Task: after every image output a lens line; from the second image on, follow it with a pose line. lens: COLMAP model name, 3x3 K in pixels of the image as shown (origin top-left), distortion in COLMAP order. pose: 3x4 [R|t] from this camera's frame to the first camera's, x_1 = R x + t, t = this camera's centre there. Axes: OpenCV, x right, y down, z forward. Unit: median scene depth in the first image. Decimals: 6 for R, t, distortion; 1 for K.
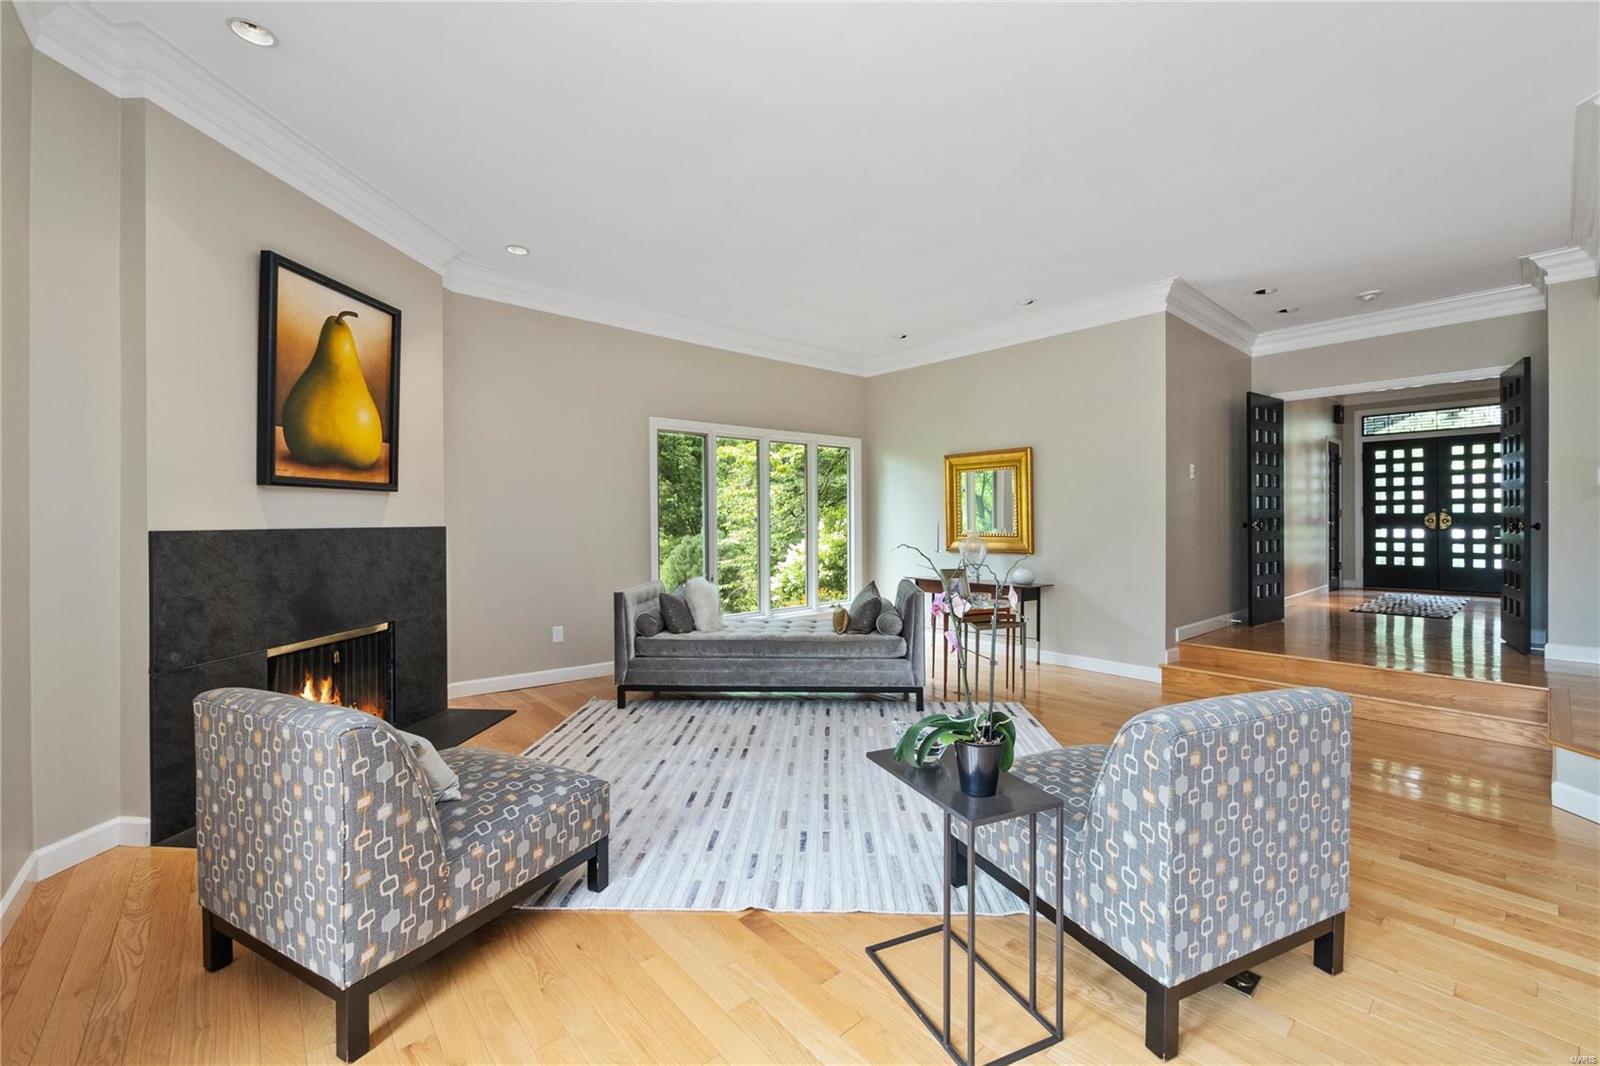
lens RADIAL K [[652.9, 0, 801.2], [0, 652.9, 521.3], [0, 0, 1]] dist [0.000641, 0.000083]
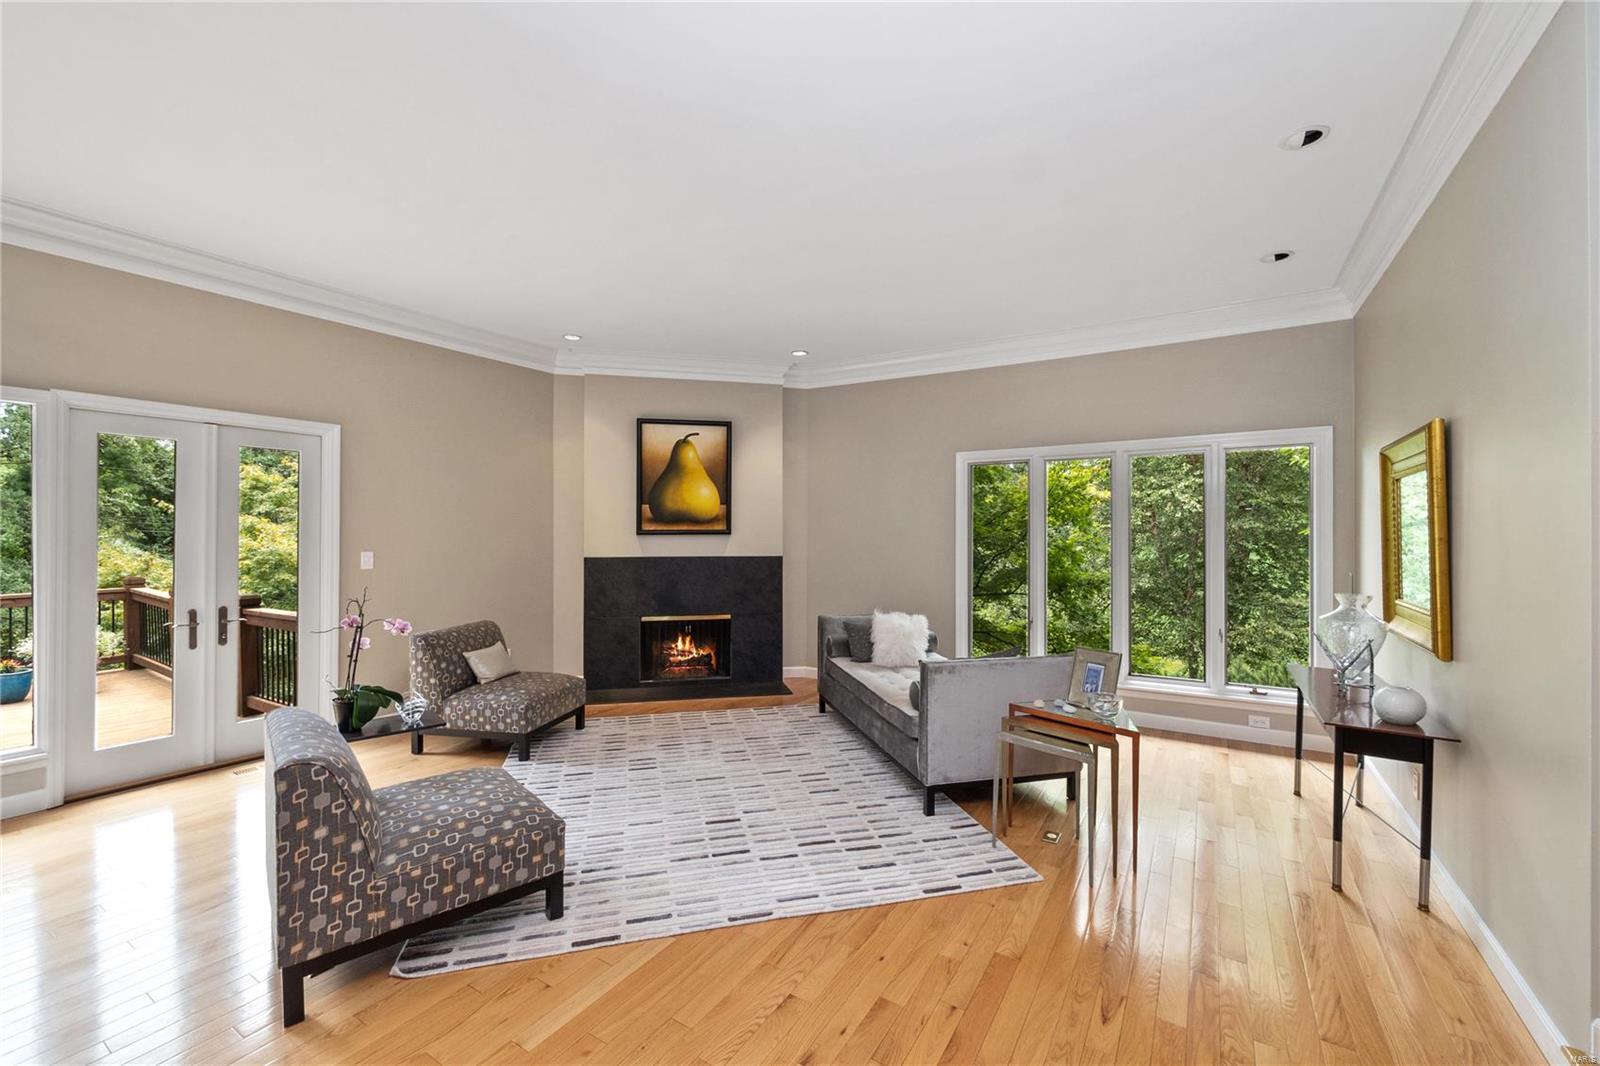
lens RADIAL K [[652.9, 0, 801.3], [0, 652.9, 535.1], [0, 0, 1]] dist [0.000641, 0.000083]
pose [[0.293661, 0.006916, -0.955885, 1.077084], [-0.005535, 0.999969, 0.005535, -0.059542], [0.955894, 0.003666, 0.293690, 0.768702]]
